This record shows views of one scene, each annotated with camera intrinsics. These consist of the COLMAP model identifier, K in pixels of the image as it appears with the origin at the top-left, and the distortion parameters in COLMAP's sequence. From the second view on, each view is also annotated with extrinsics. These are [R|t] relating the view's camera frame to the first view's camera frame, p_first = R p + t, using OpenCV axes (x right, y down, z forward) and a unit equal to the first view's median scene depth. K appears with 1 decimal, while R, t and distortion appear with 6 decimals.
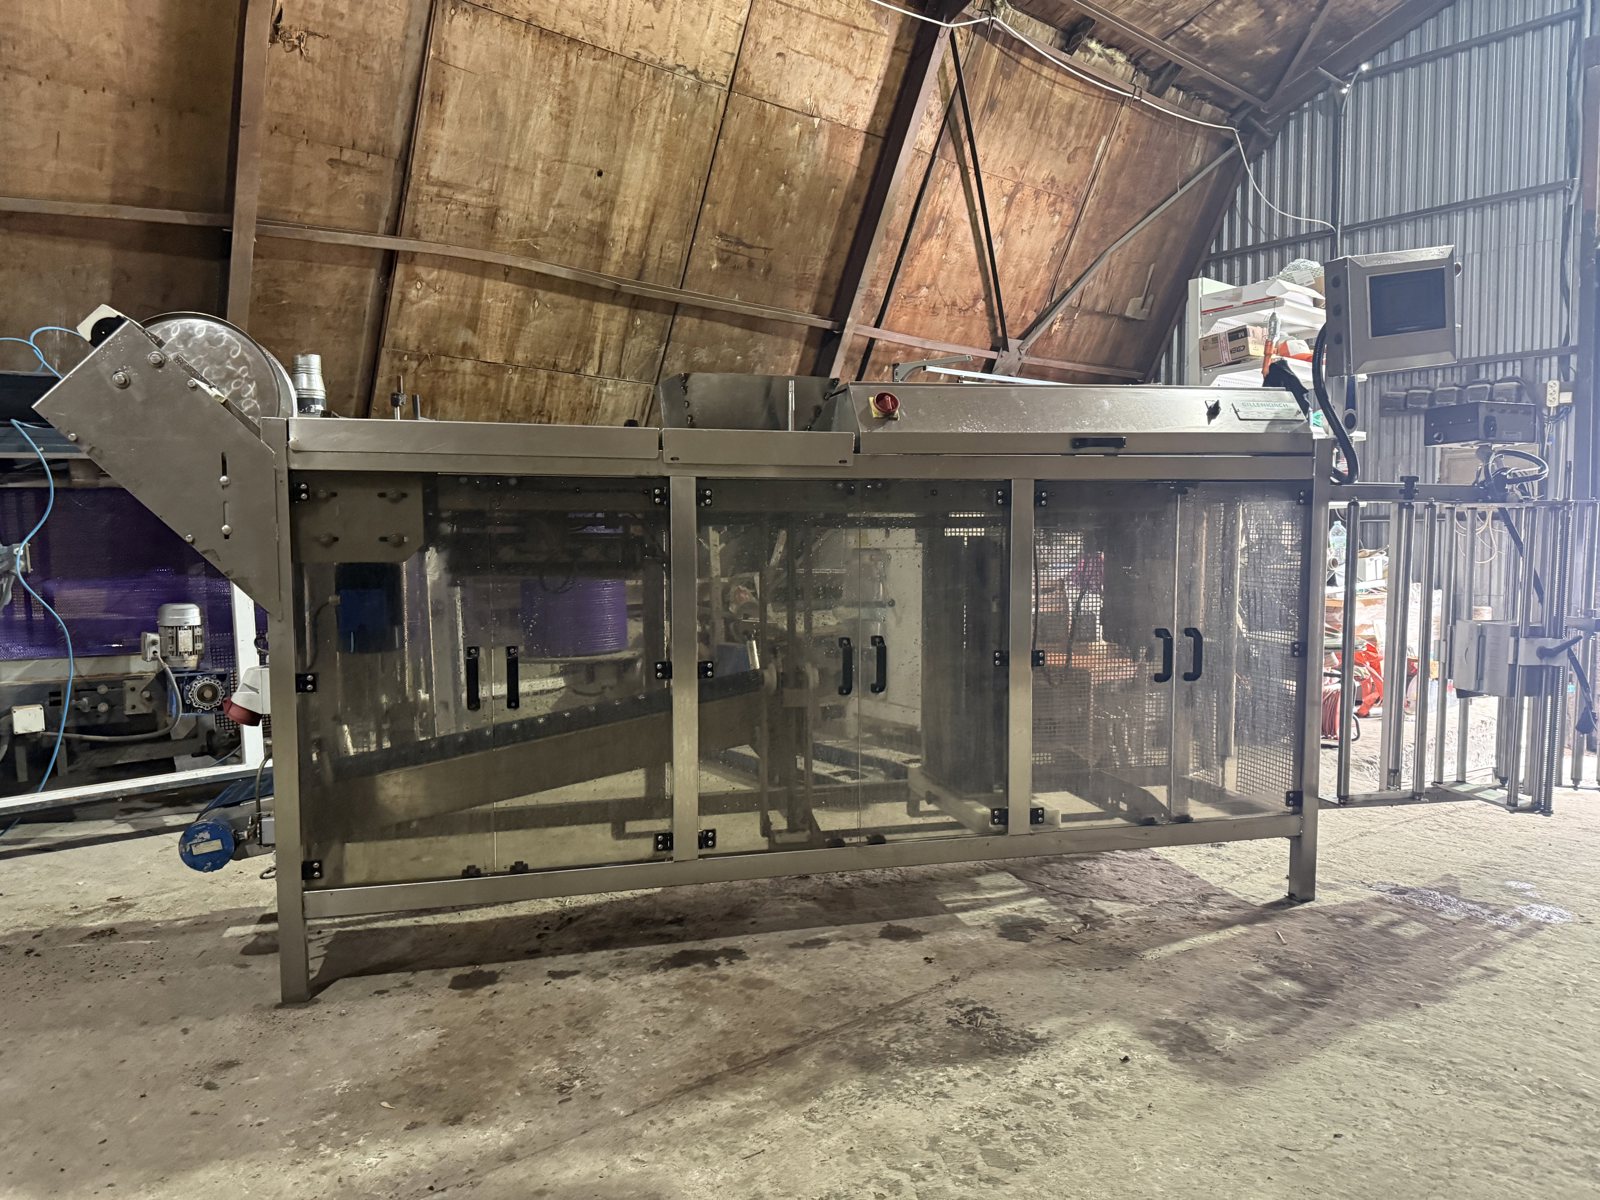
lens RADIAL K [[1134.1, 0, 812.4], [0, 1134.1, 610.6], [0, 0, 1]] dist [0.038953, -0.041972]
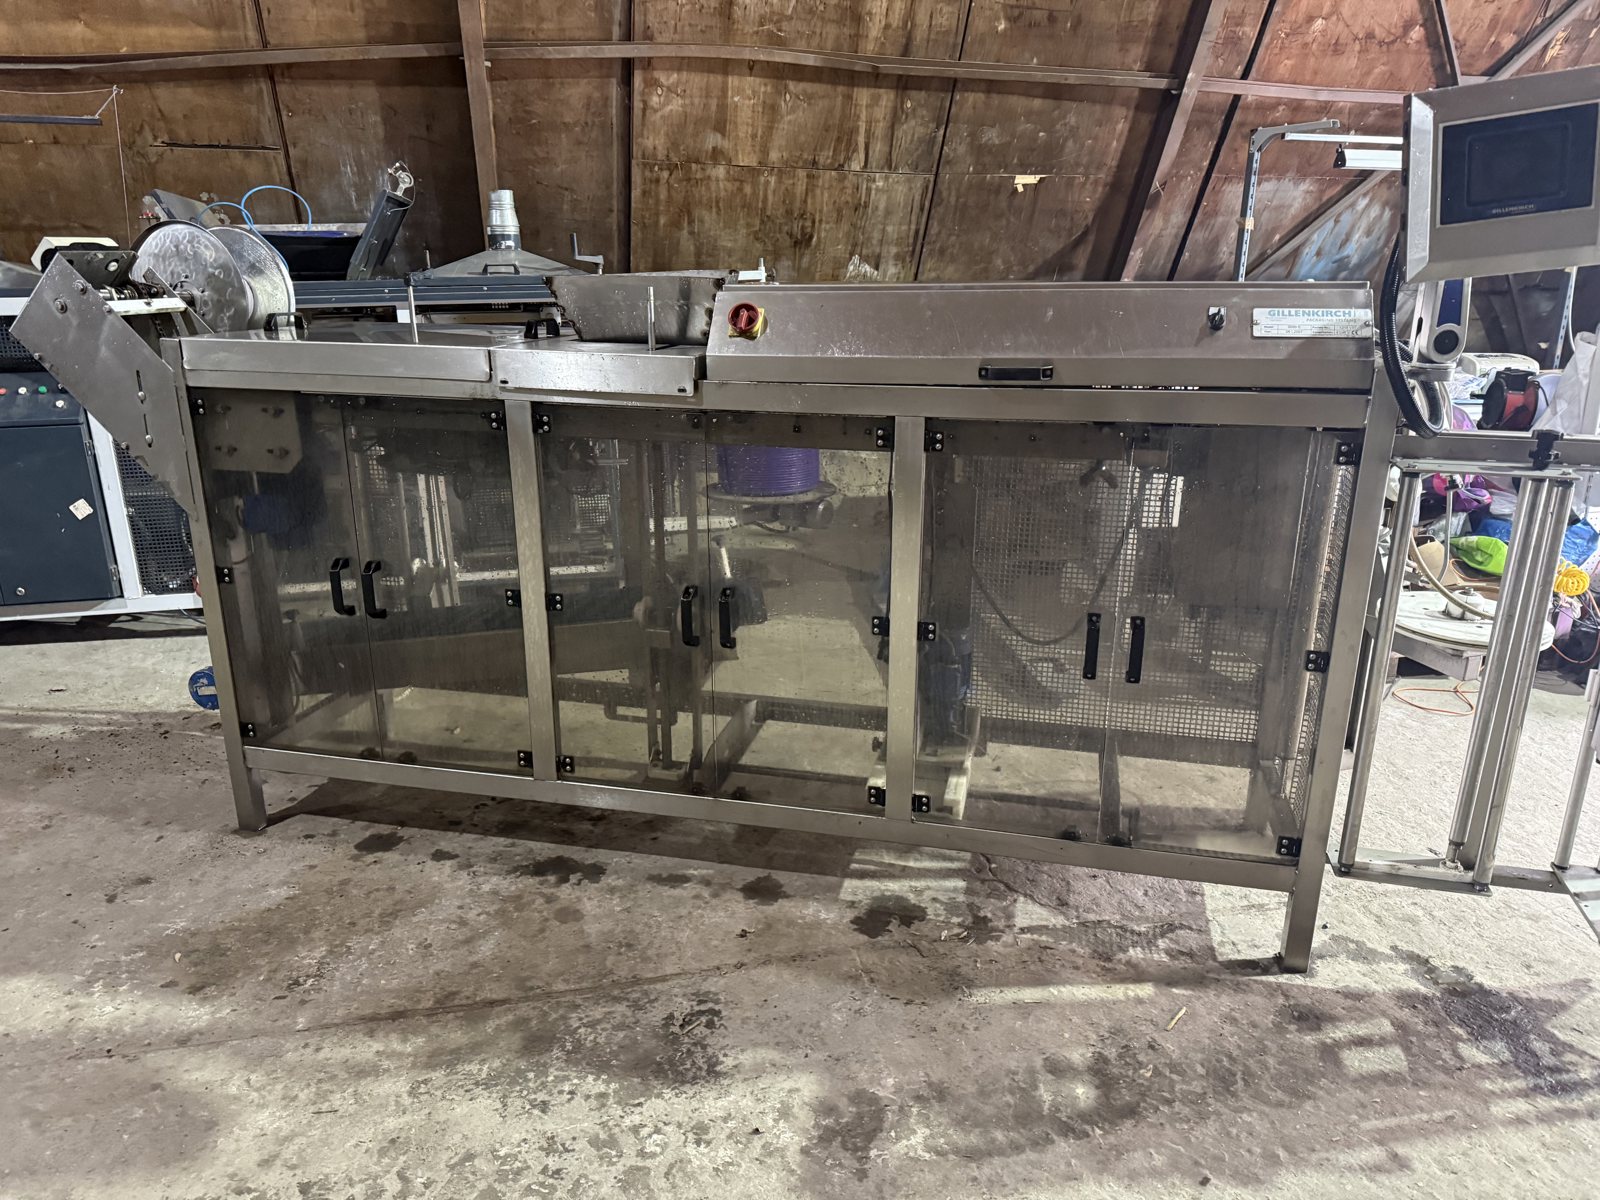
lens RADIAL K [[1134.1, 0, 784.6], [0, 1134.1, 610.1], [0, 0, 1]] dist [0.038953, -0.041972]
pose [[0.880236, 0.146080, -0.451493, 0.311316], [-0.040744, 0.971191, 0.234794, -0.105794], [0.472784, -0.188278, 0.860829, 0.152674]]
